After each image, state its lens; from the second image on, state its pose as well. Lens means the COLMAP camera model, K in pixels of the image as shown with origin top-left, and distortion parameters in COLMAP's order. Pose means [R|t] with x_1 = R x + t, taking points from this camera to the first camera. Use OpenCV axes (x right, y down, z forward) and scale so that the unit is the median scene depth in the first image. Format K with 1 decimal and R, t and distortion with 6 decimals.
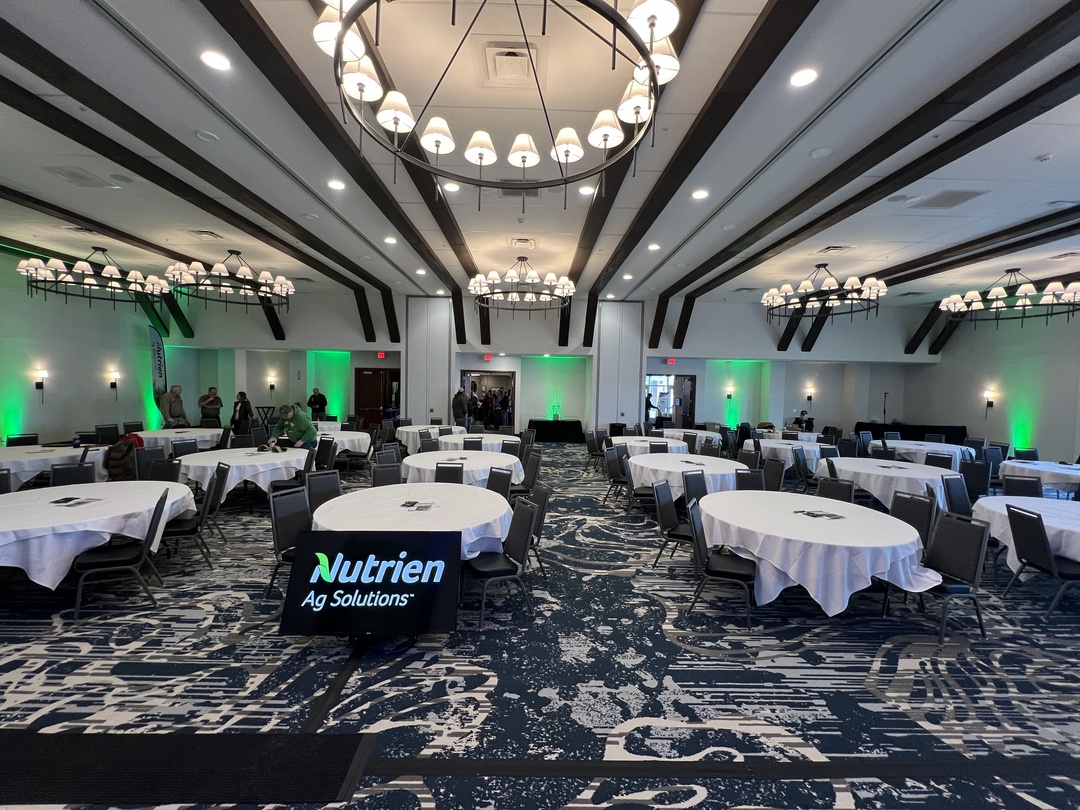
lens RADIAL K [[432.1, 0, 540.0], [0, 432.1, 405.0], [0, 0, 1]] dist [-0.002639, -0.000073]
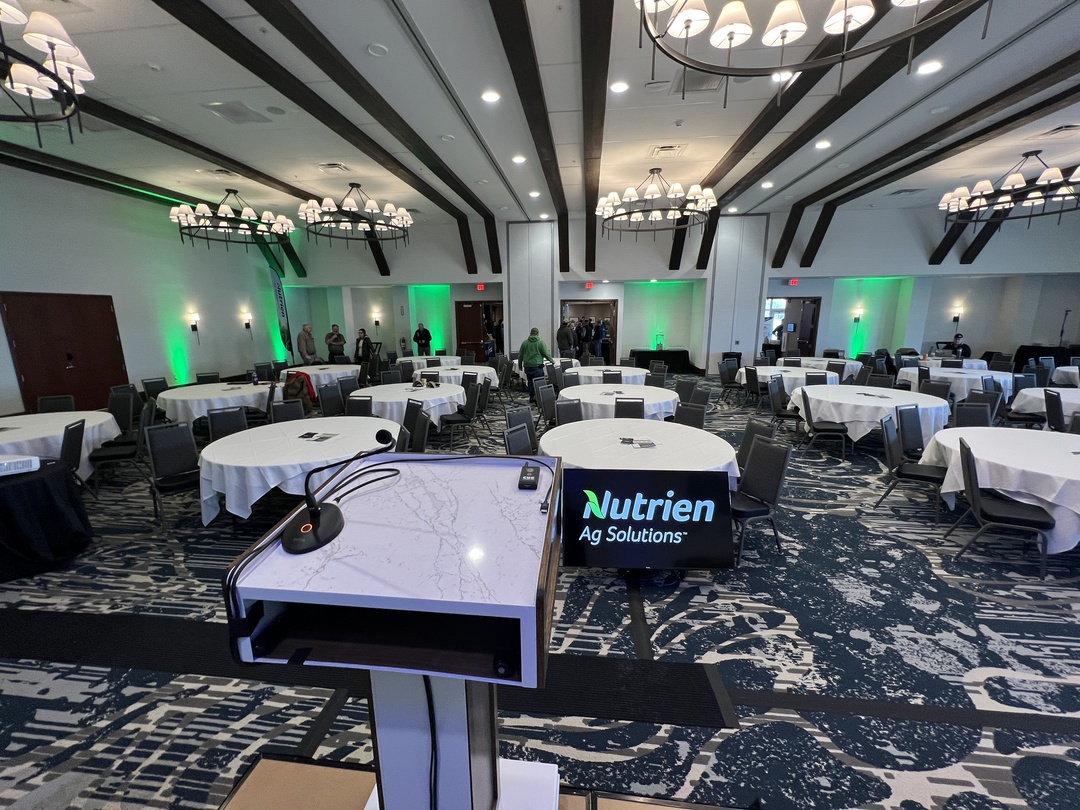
lens RADIAL K [[432.1, 0, 540.0], [0, 432.1, 405.0], [0, 0, 1]] dist [-0.002639, -0.000073]
pose [[0.991380, -0.002776, -0.130990, -0.227711], [0.023865, 0.986876, 0.159704, -0.008737], [0.128828, -0.161454, 0.978436, 0.013079]]
